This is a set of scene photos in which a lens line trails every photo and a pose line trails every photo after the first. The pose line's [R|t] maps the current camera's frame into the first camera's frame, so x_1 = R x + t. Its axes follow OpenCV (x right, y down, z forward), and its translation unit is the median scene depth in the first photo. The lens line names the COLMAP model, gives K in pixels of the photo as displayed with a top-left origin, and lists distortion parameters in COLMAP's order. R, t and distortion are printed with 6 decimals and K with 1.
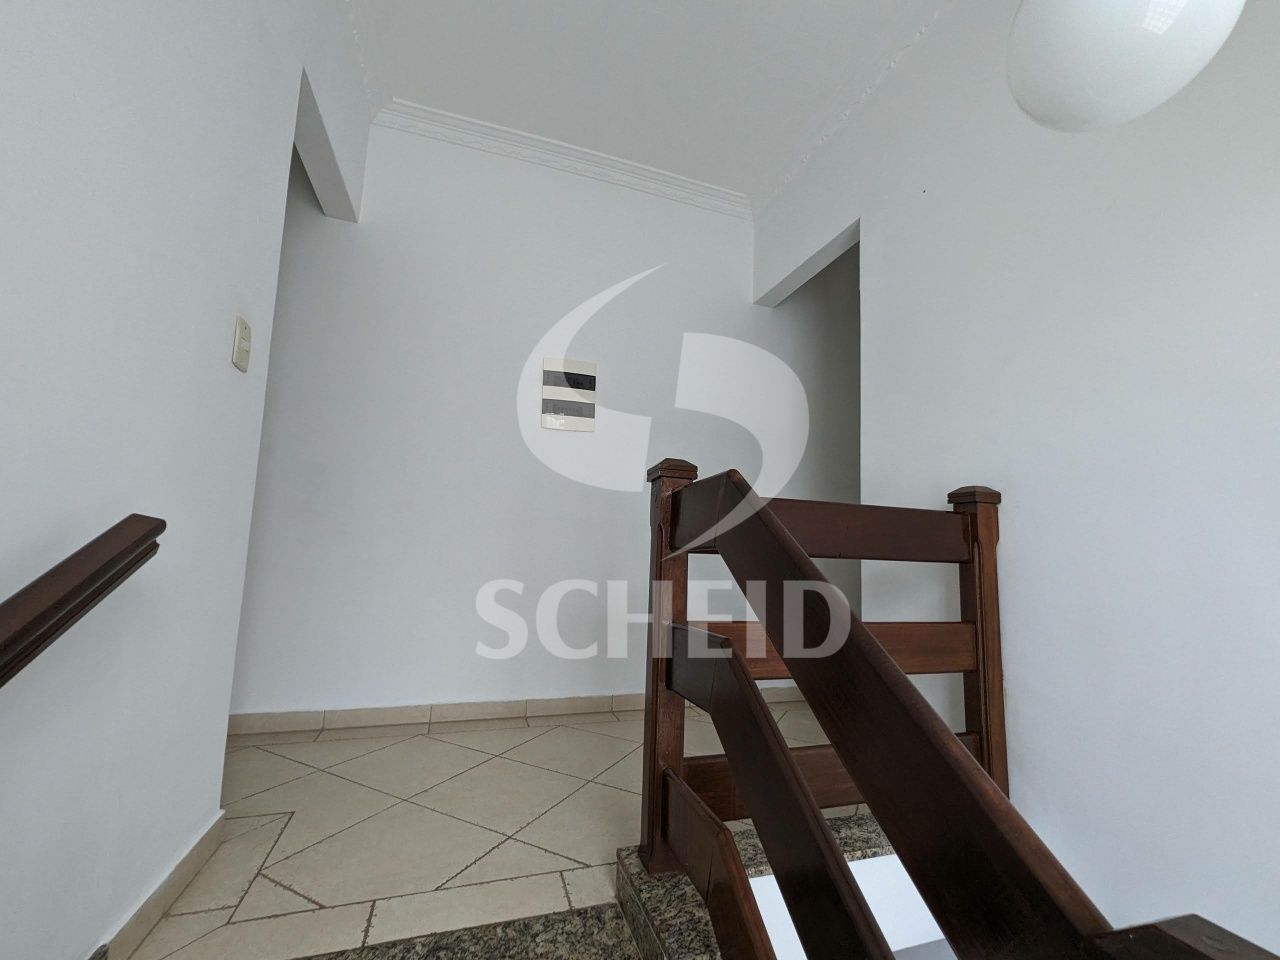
lens RADIAL K [[524.5, 0, 642.5], [0, 524.5, 483.3], [0, 0, 1]] dist [0.001747, -0.000156]
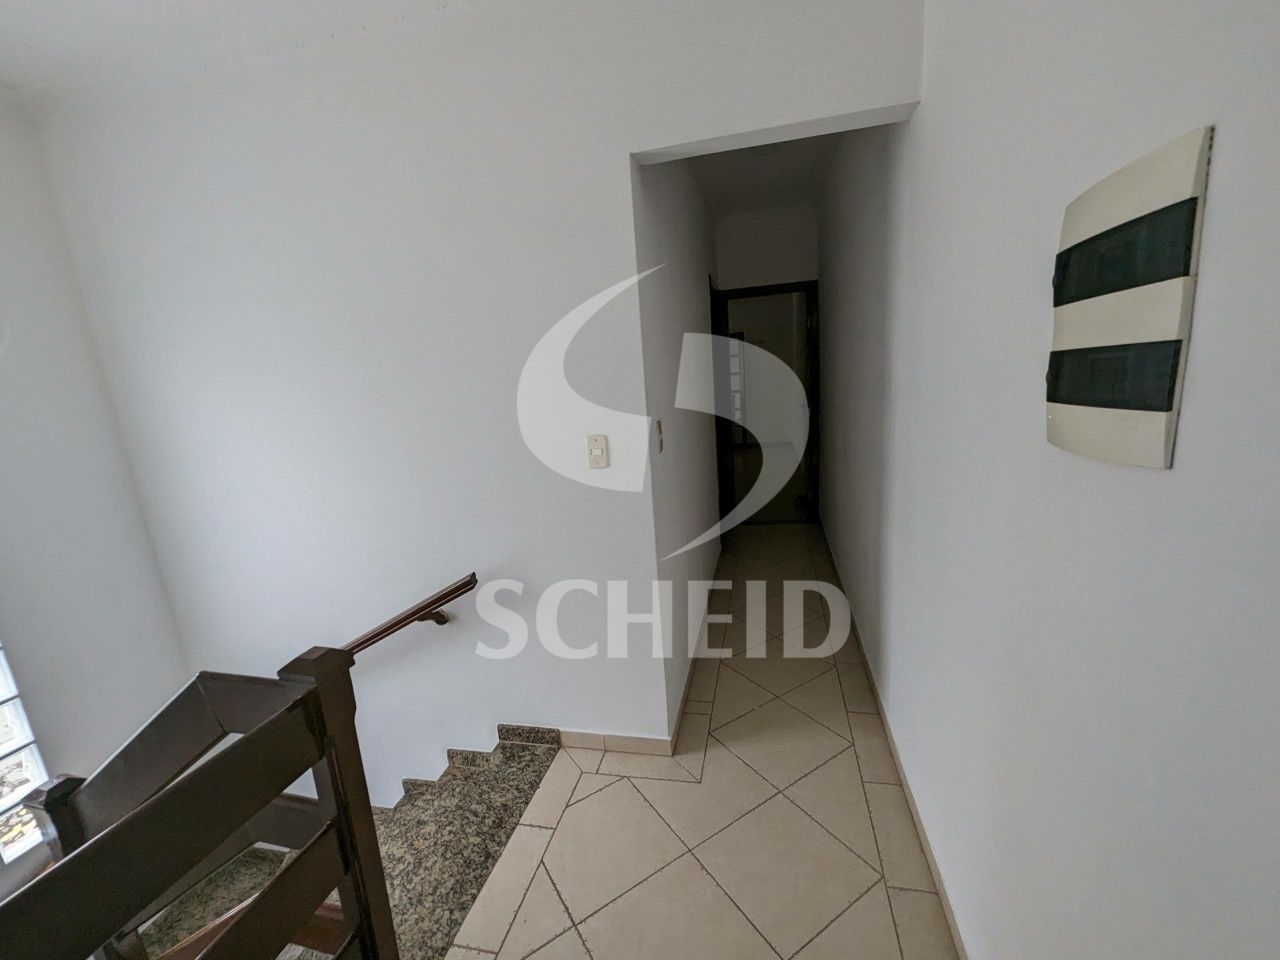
lens RADIAL K [[524.5, 0, 636.1], [0, 524.5, 500.1], [0, 0, 1]] dist [0.001747, -0.000156]
pose [[-0.521096, 0.198738, -0.830037, 0.497238], [0.153727, 0.978462, 0.137767, -0.366623], [0.839540, -0.055810, -0.540424, 2.222423]]
